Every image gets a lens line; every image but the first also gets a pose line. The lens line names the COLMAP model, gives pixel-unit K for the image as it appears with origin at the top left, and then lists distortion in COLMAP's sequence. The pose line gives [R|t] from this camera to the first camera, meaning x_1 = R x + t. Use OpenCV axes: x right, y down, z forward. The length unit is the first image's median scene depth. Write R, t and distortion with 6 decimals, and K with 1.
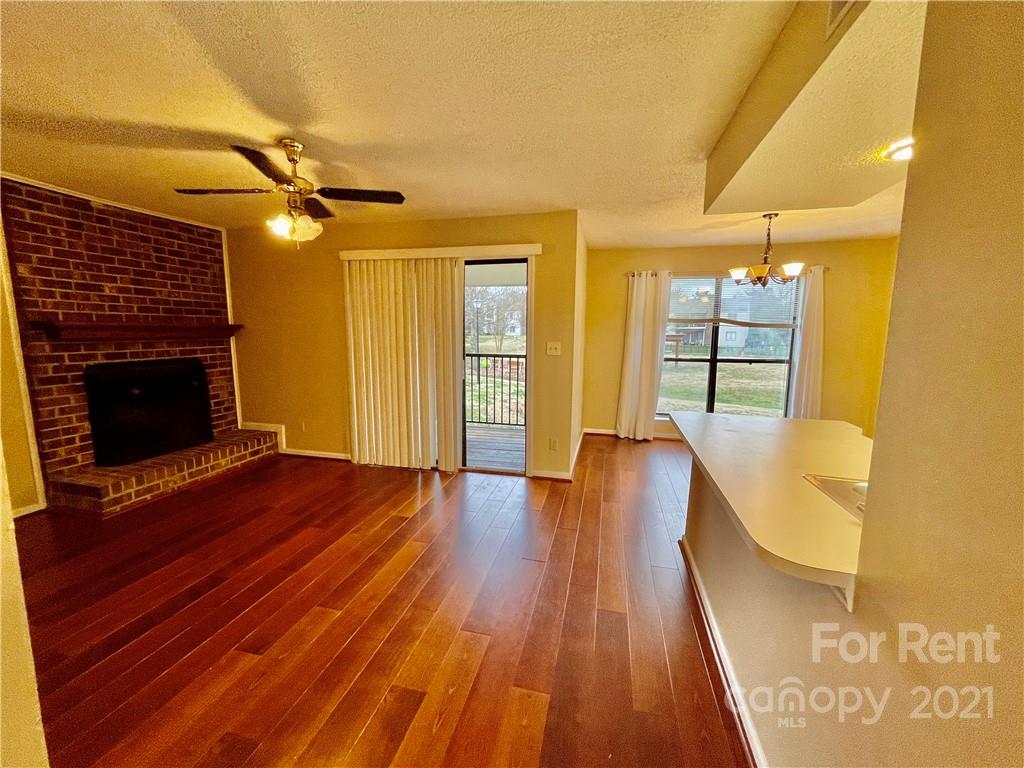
lens RADIAL K [[412.7, 0, 507.7], [0, 412.7, 386.9], [0, 0, 1]] dist [0.000674, 0.000043]
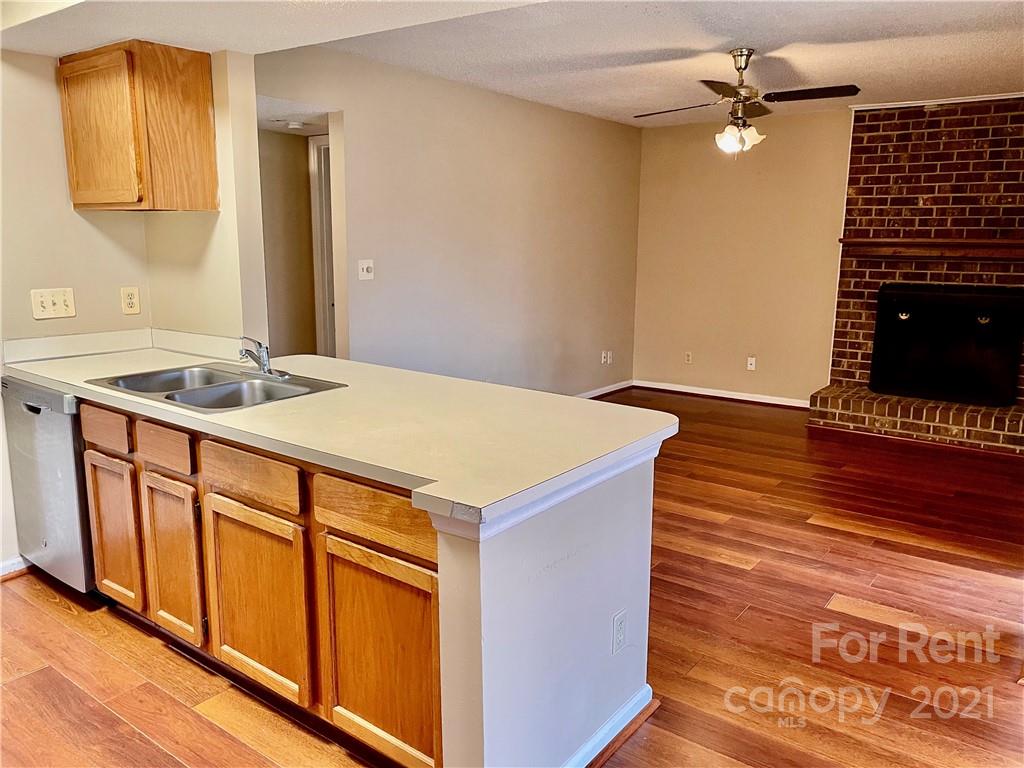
lens RADIAL K [[760.8, 0, 513.7], [0, 760.8, 383.1], [0, 0, 1]] dist [0.061279, -0.075498]
pose [[-0.380770, 0.160268, -0.910675, 0.941105], [-0.139137, 0.963721, 0.227779, -0.111605], [0.914142, 0.213440, -0.344656, 0.833732]]
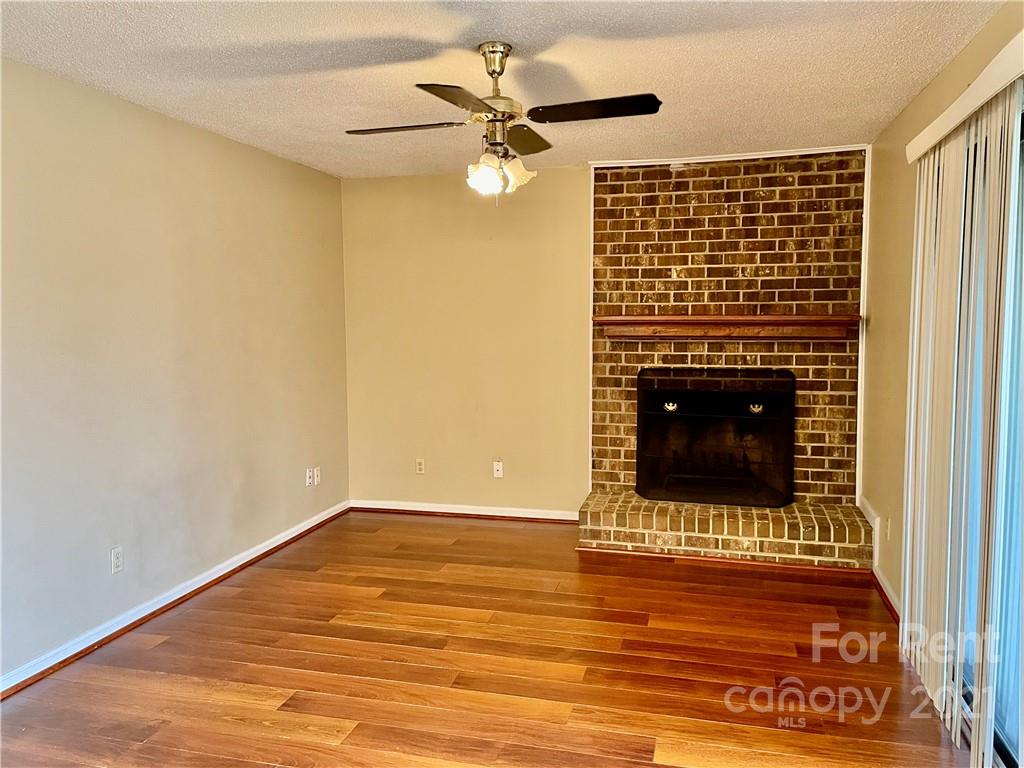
lens RADIAL K [[760.8, 0, 506.7], [0, 760.8, 380.6], [0, 0, 1]] dist [0.061279, -0.075498]
pose [[-0.010321, 0.079729, -0.996763, 0.473344], [-0.134261, 0.987680, 0.080393, -0.108117], [0.990892, 0.134656, 0.000511, 0.698528]]
